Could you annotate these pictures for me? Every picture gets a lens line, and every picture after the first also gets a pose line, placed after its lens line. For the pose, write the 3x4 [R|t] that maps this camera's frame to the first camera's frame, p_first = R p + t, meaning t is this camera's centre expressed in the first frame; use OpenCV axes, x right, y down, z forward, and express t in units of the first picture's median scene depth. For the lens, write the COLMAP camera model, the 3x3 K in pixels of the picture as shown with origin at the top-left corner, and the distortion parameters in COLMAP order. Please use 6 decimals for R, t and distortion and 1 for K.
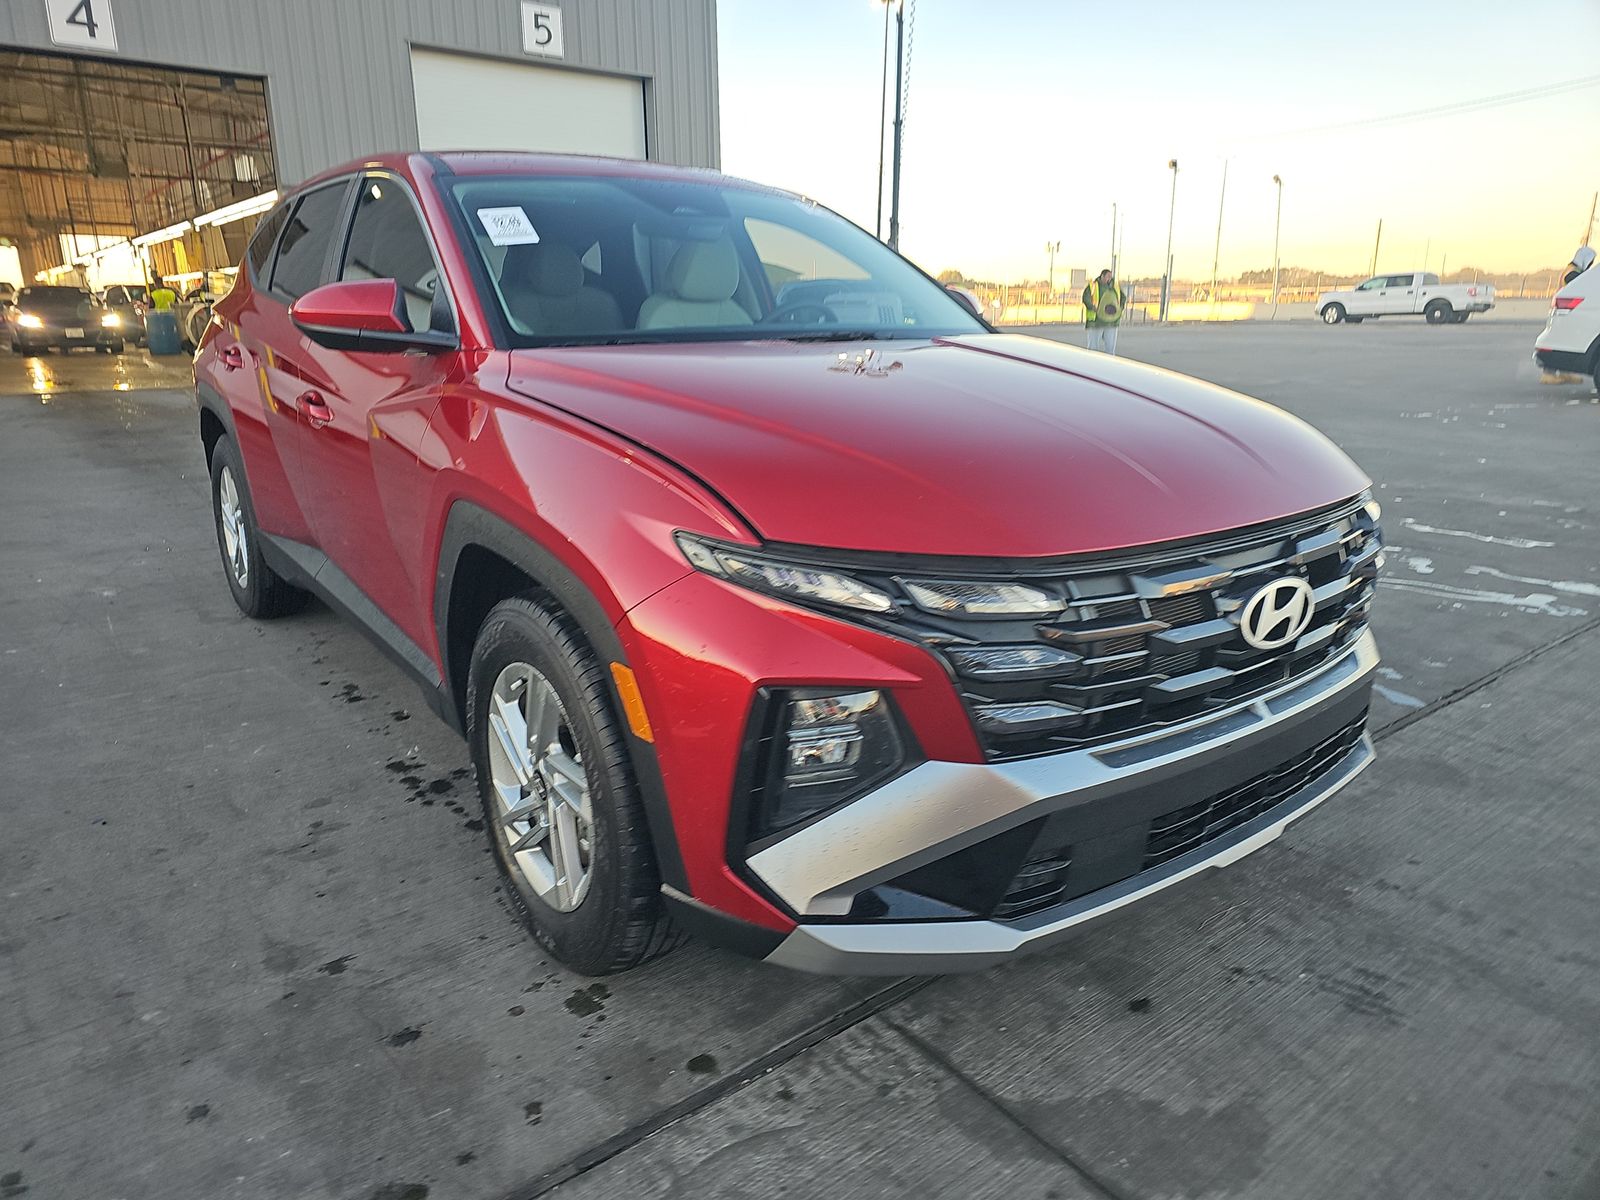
lens RADIAL K [[1067.2, 0, 795.6], [0, 1067.2, 594.1], [0, 0, 1]] dist [0.039948, -0.023599]
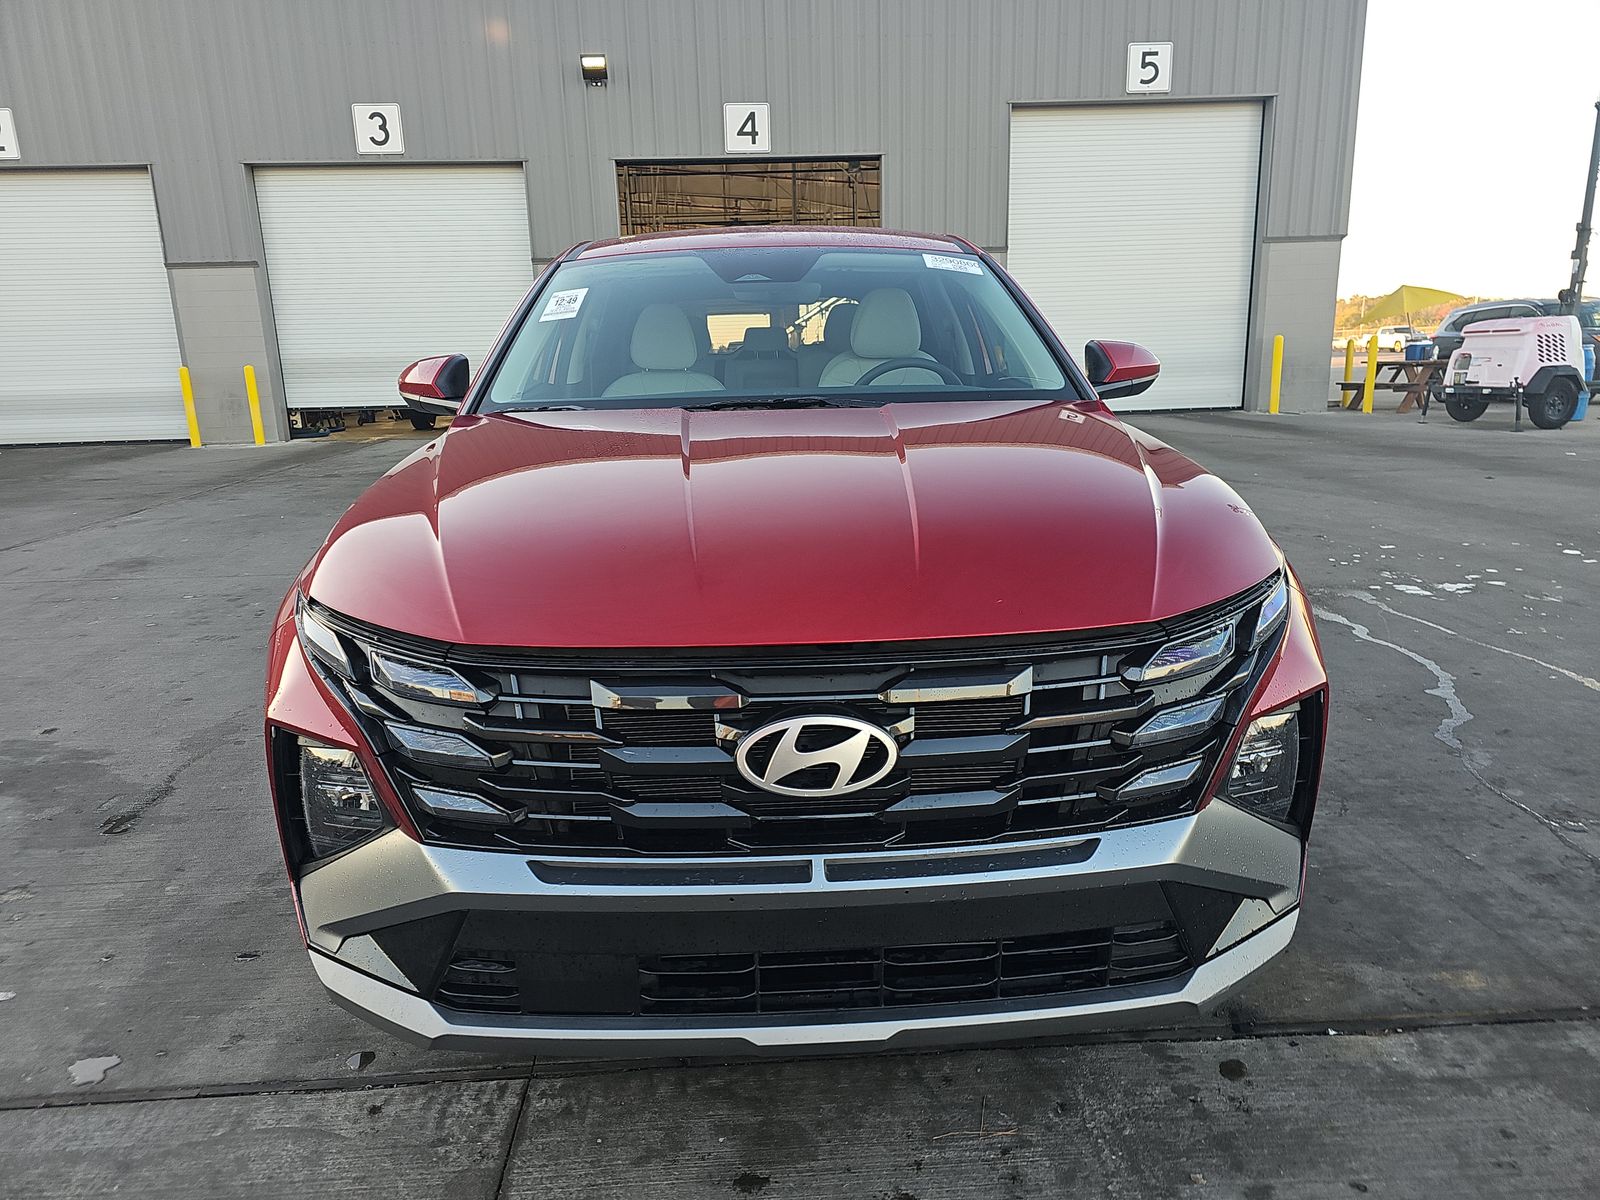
lens RADIAL K [[1067.2, 0, 795.2], [0, 1067.2, 598.6], [0, 0, 1]] dist [0.039948, -0.023599]
pose [[0.813904, 0.111235, -0.570252, 0.749771], [-0.127499, 0.991772, 0.011481, -0.091875], [0.566837, 0.063362, 0.821390, 0.265665]]
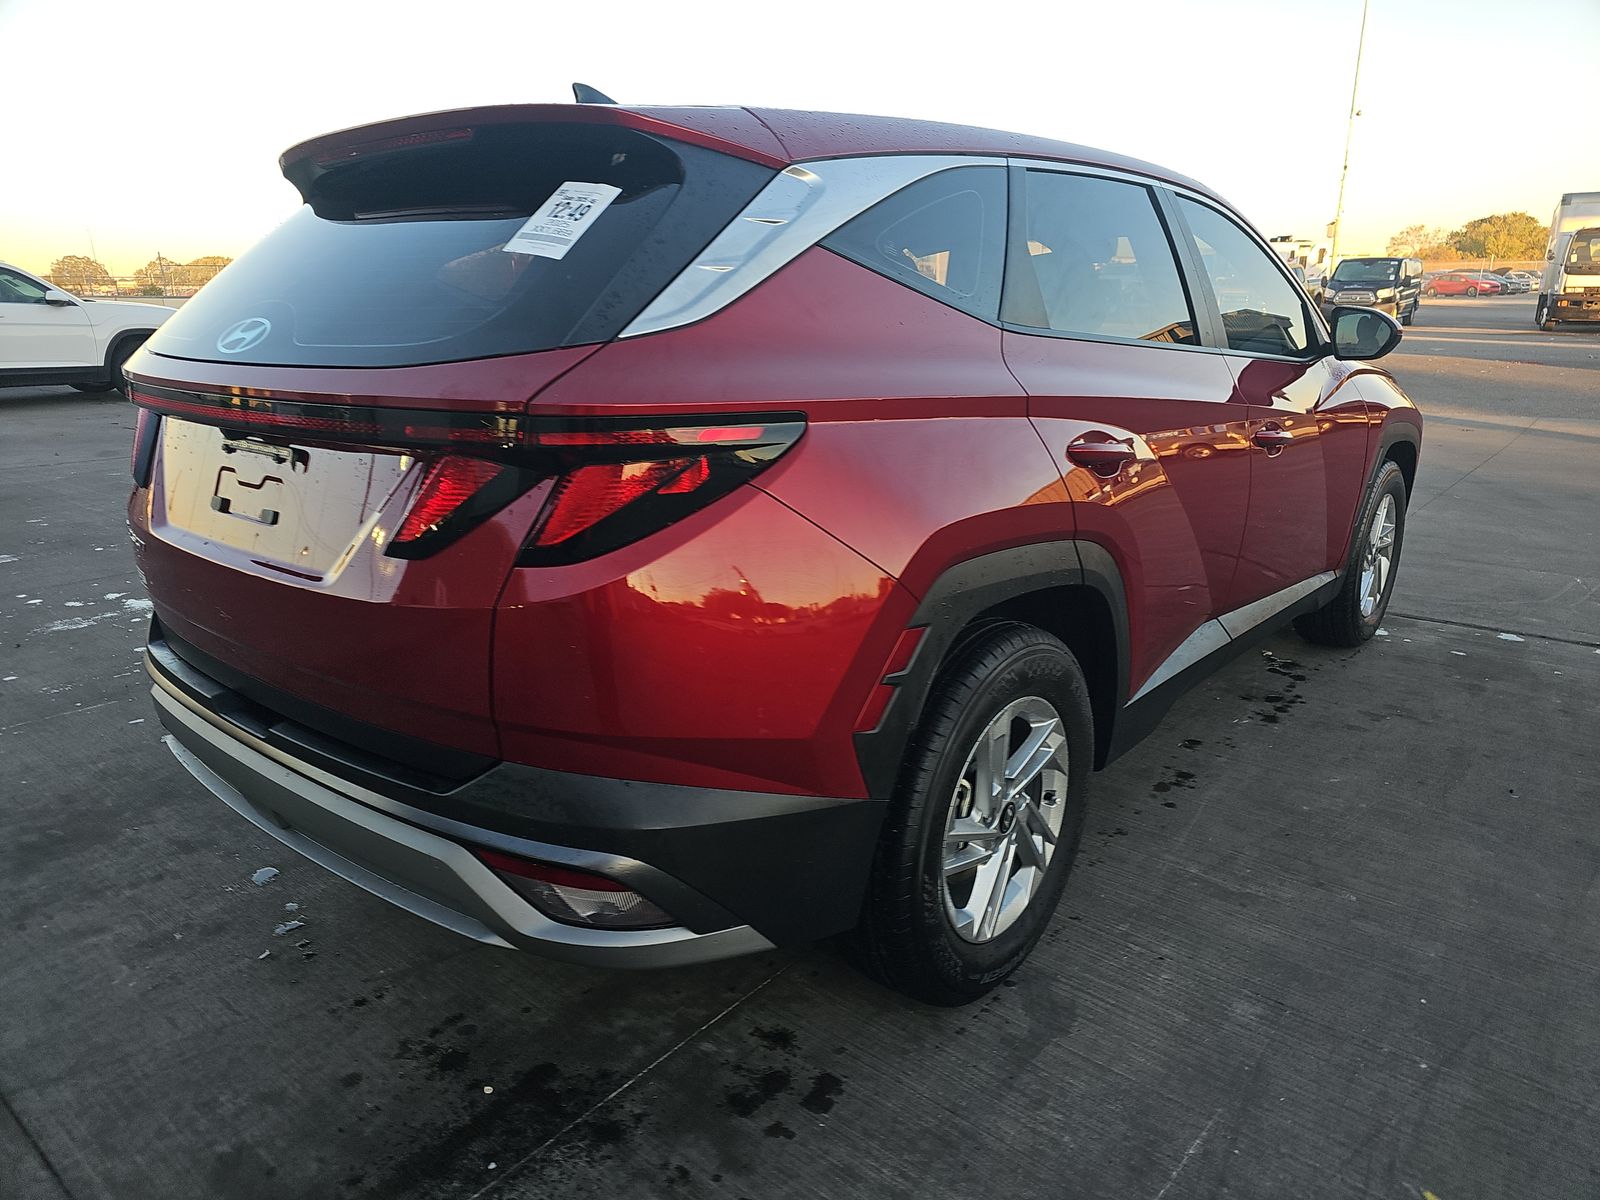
lens RADIAL K [[1067.2, 0, 794.7], [0, 1067.2, 599.6], [0, 0, 1]] dist [0.039948, -0.023599]
pose [[-0.227630, -0.261773, 0.937902, -1.933850], [0.265195, 0.910113, 0.318380, -0.691625], [-0.936940, 0.321200, -0.137748, 2.347954]]
